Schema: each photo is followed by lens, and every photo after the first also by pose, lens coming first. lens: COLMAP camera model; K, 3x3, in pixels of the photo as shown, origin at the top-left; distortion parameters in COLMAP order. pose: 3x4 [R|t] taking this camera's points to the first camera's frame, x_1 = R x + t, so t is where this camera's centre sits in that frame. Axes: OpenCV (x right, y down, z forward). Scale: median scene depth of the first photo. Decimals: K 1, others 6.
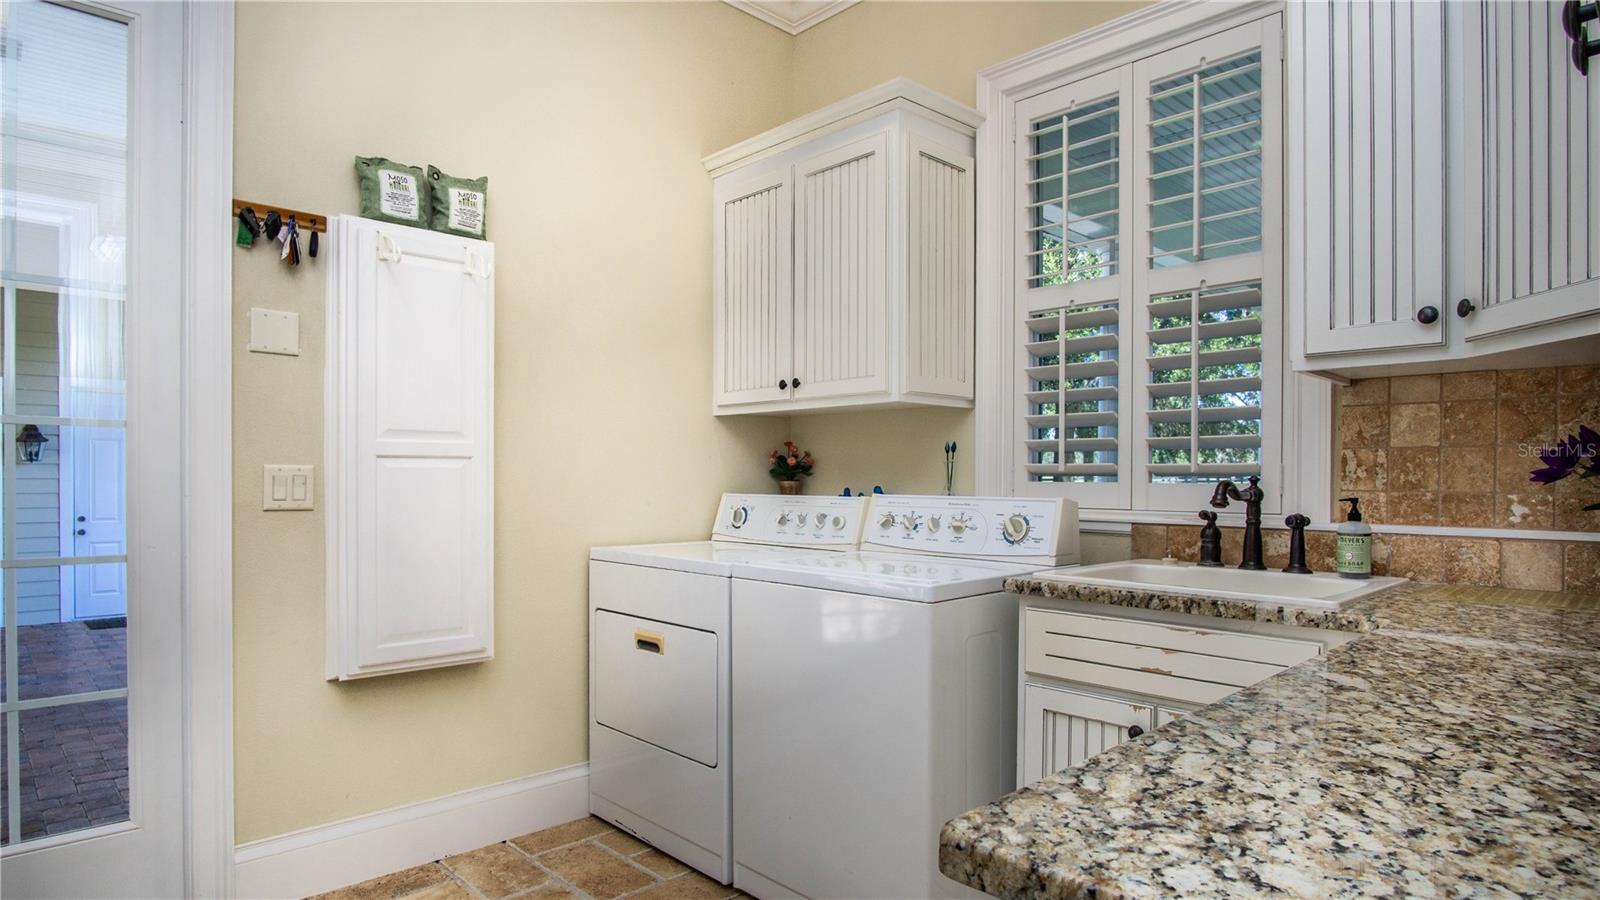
lens RADIAL K [[903.4, 0, 797.7], [0, 903.4, 479.2], [0, 0, 1]] dist [-0.002297, -0.000538]
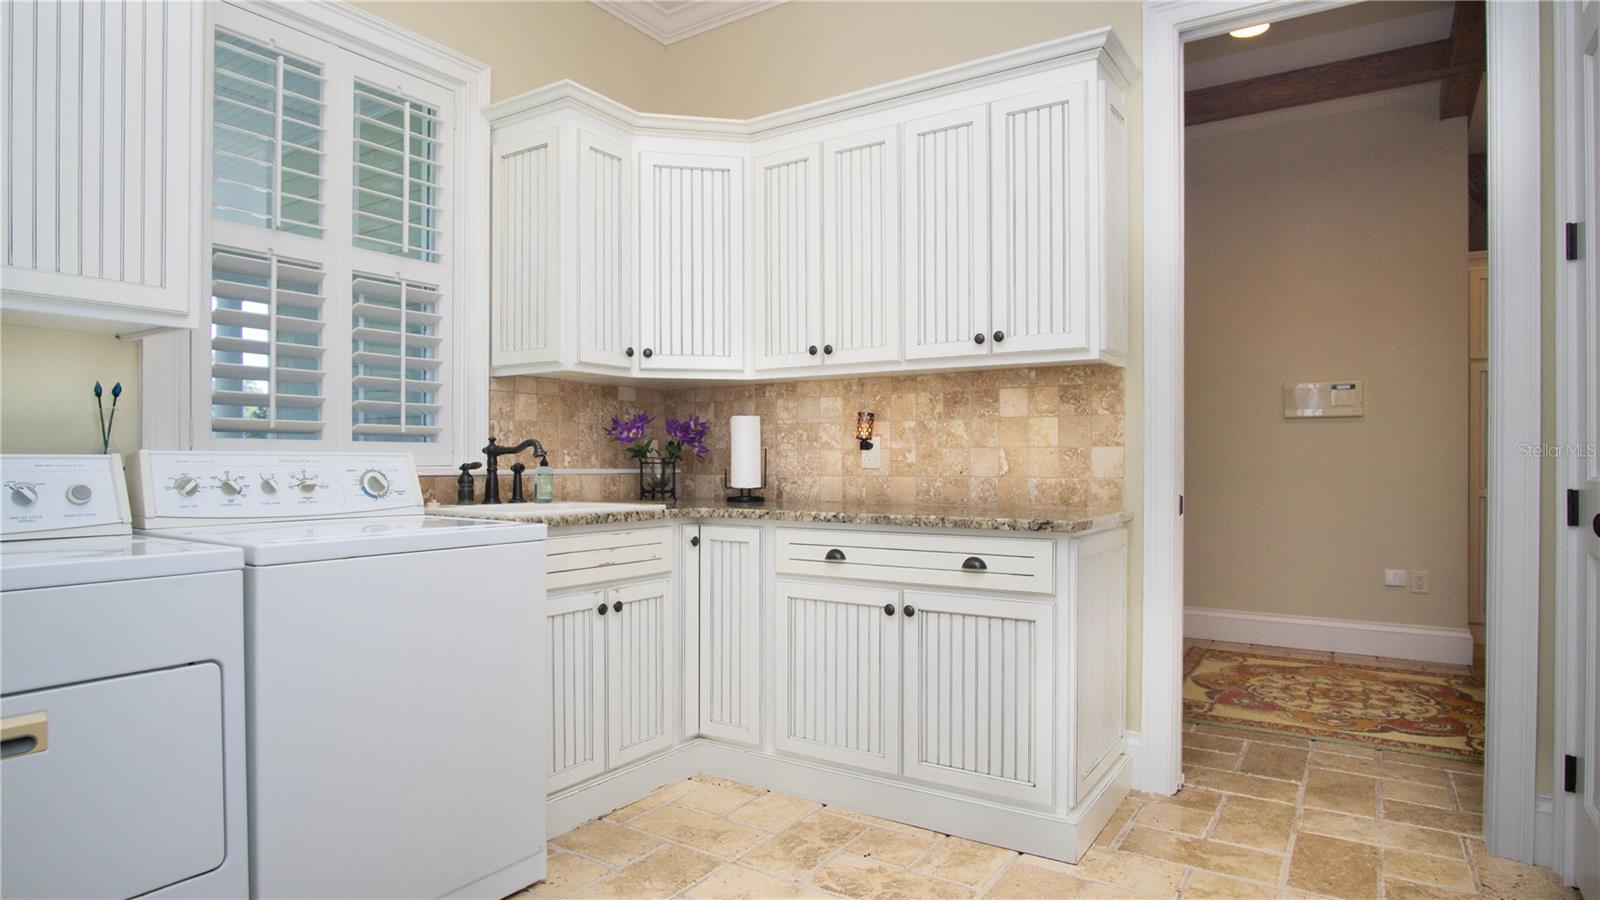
lens RADIAL K [[903.4, 0, 800.1], [0, 903.4, 453.0], [0, 0, 1]] dist [-0.002297, -0.000538]
pose [[-0.224803, 0.005850, 0.974387, -0.931989], [0.002394, 0.999982, -0.005451, 0.029553], [-0.974401, 0.001107, -0.224813, 0.839519]]
